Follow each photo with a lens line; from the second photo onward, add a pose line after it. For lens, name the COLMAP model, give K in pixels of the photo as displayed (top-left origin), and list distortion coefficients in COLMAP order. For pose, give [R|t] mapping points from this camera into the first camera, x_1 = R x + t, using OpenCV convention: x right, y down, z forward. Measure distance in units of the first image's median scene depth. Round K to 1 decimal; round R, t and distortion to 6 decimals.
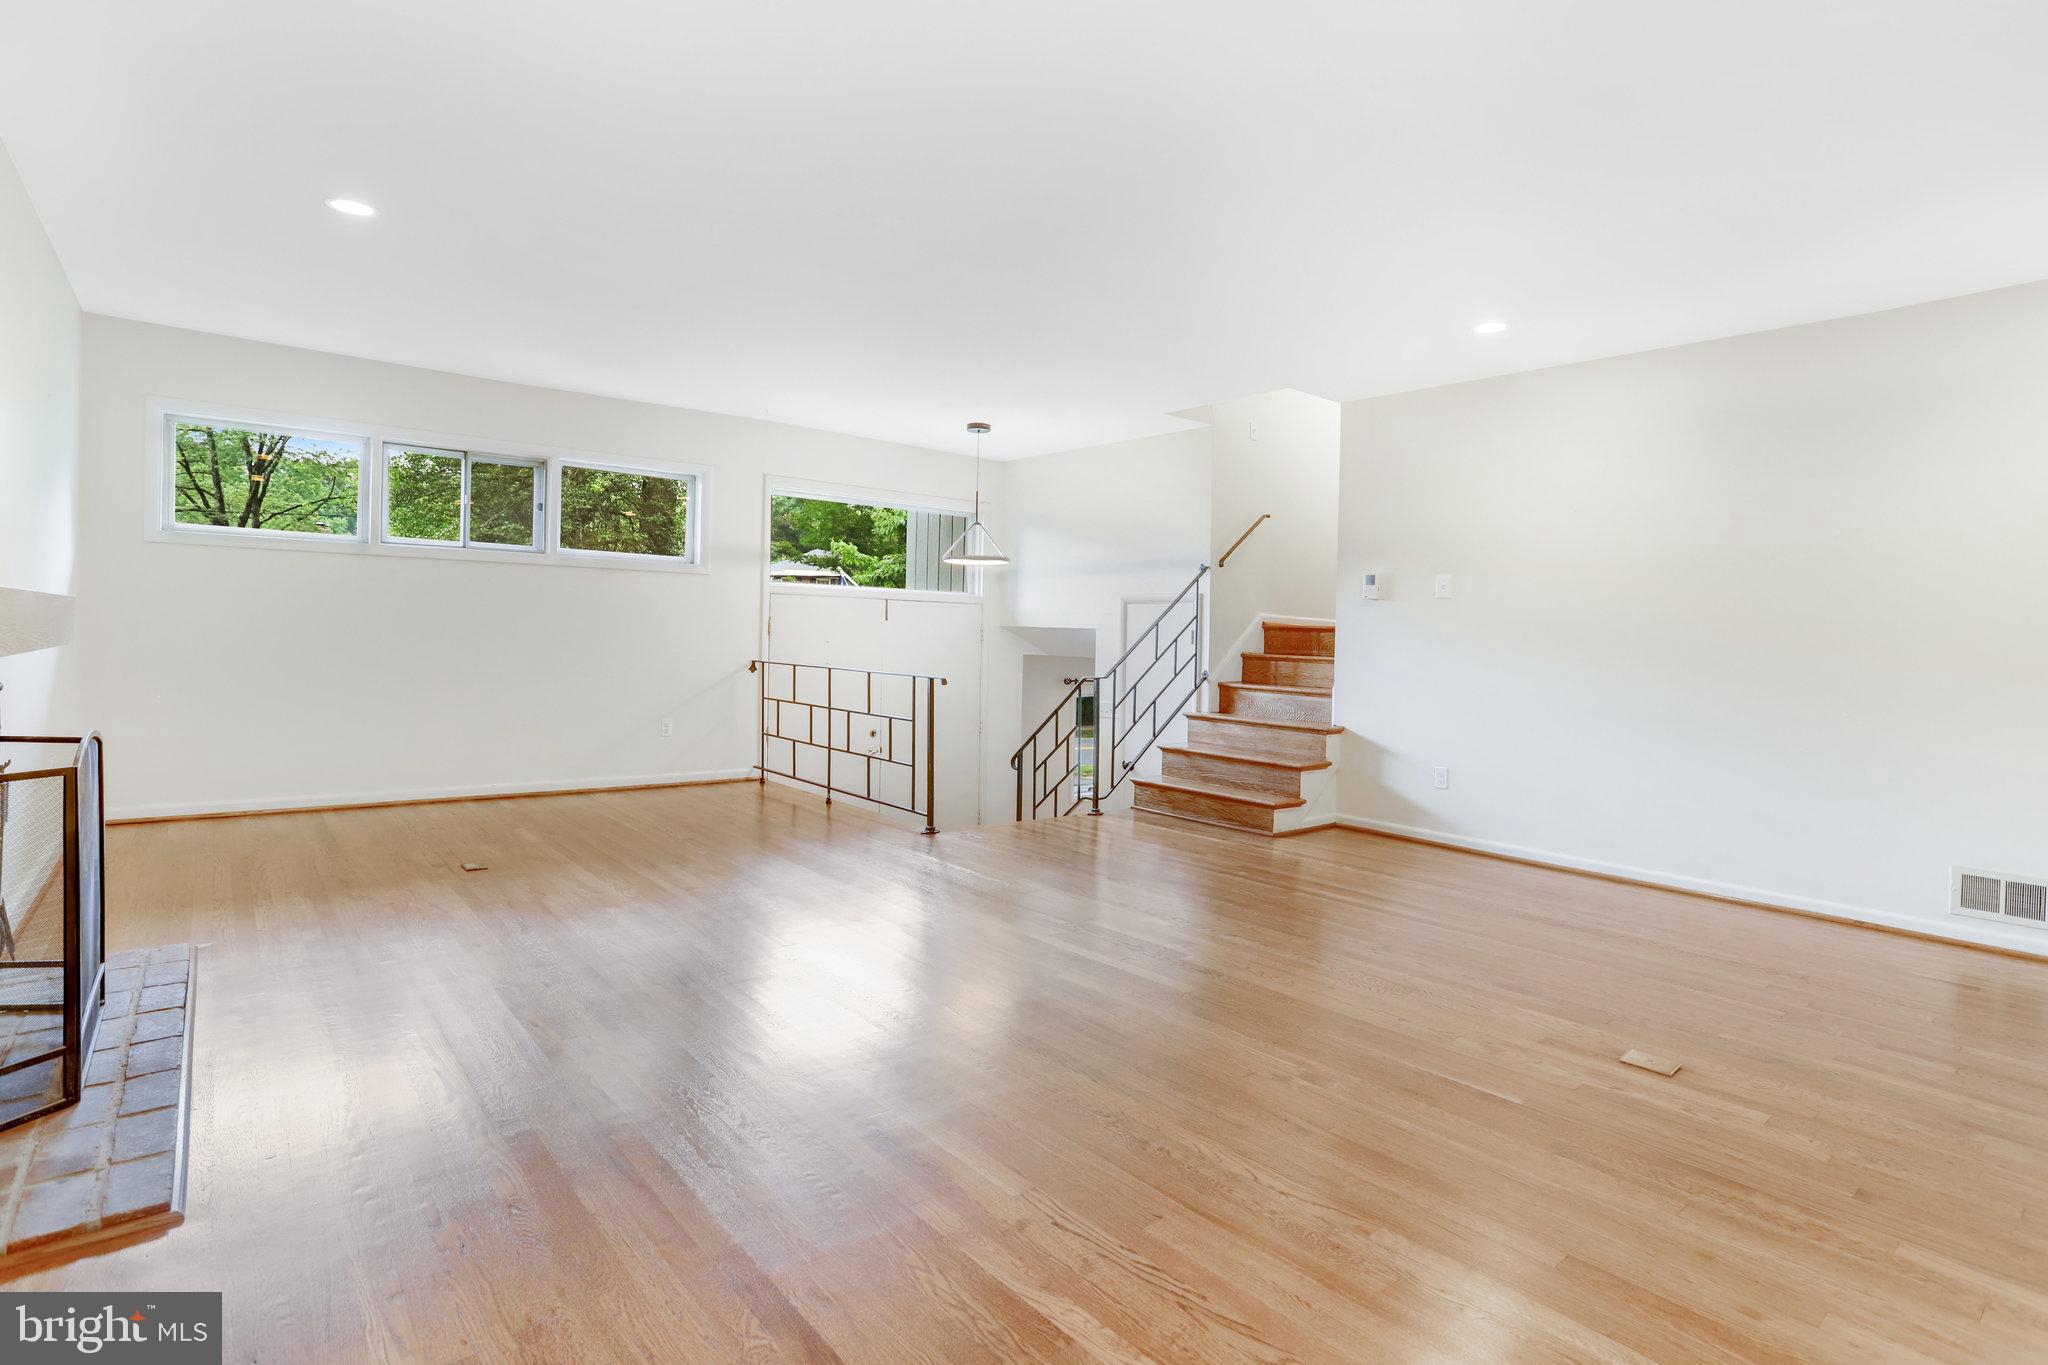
lens RADIAL K [[1017.4, 0, 1021.0], [0, 1017.4, 684.8], [0, 0, 1]] dist [-0.064447, 0.023000]
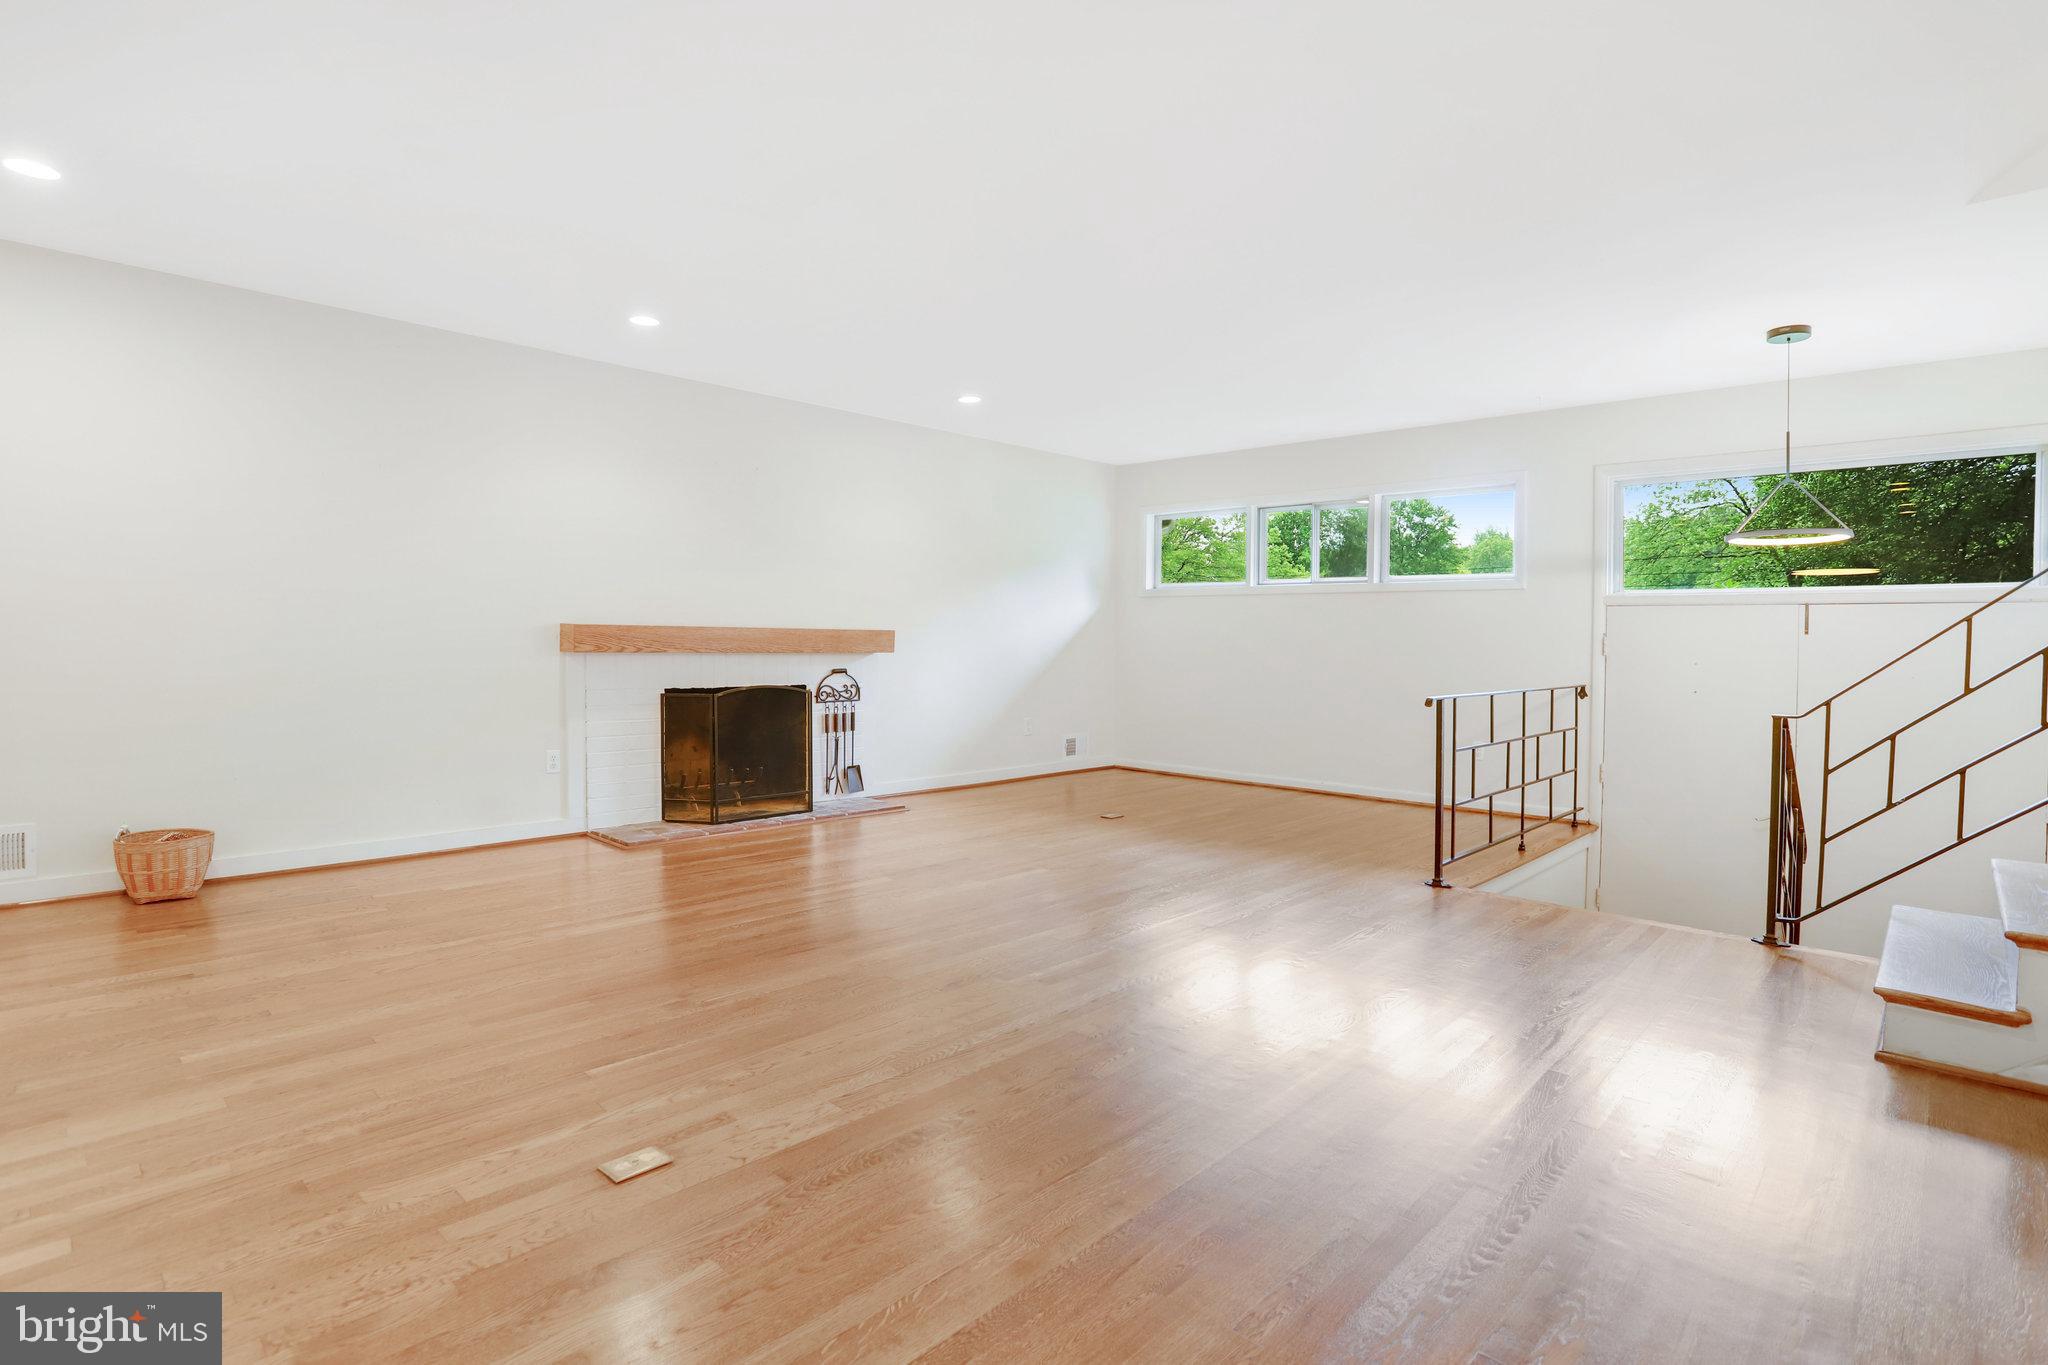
lens RADIAL K [[1017.4, 0, 1013.4], [0, 1017.4, 674.1], [0, 0, 1]] dist [-0.064447, 0.023000]
pose [[0.114191, 0.005667, -0.993443, 1.288611], [-0.057514, 0.998344, -0.000916, -0.012317], [0.991793, 0.057241, 0.114328, 1.059159]]
